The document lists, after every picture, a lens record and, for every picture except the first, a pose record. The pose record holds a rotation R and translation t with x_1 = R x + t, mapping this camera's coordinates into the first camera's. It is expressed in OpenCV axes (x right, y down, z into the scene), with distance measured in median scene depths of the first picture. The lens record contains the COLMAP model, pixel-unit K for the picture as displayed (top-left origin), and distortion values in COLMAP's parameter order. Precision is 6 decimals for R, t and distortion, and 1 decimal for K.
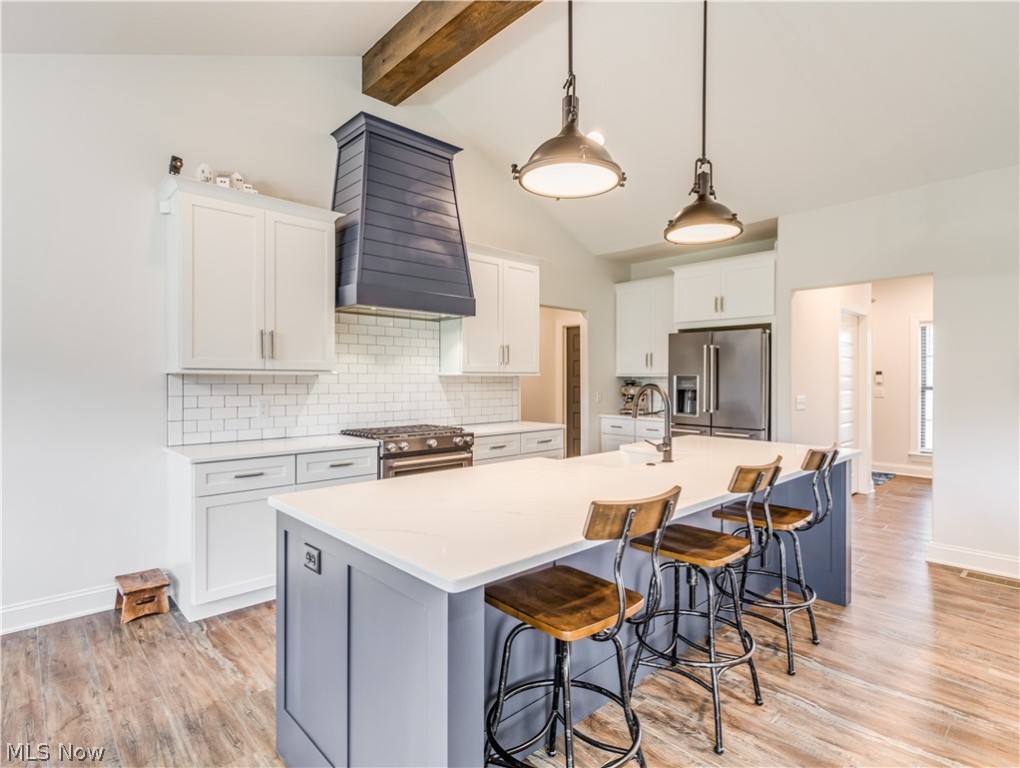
lens RADIAL K [[528.8, 0, 522.9], [0, 528.8, 378.8], [0, 0, 1]] dist [0.001472, -0.000326]
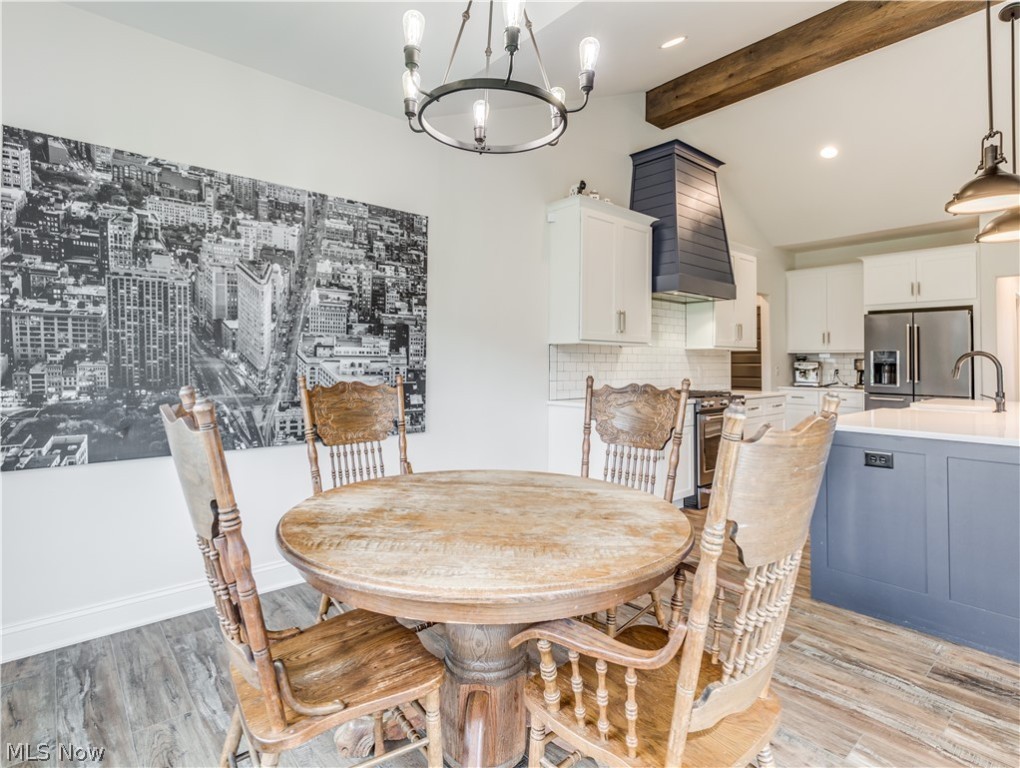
lens RADIAL K [[527.0, 0, 505.8], [0, 527.0, 345.0], [0, 0, 1]] dist [0.000974, -0.000047]
pose [[0.998433, 0.003589, -0.055838, -0.547594], [-0.005371, 0.999480, -0.031805, 0.026427], [0.055695, 0.032055, 0.997933, -0.230133]]
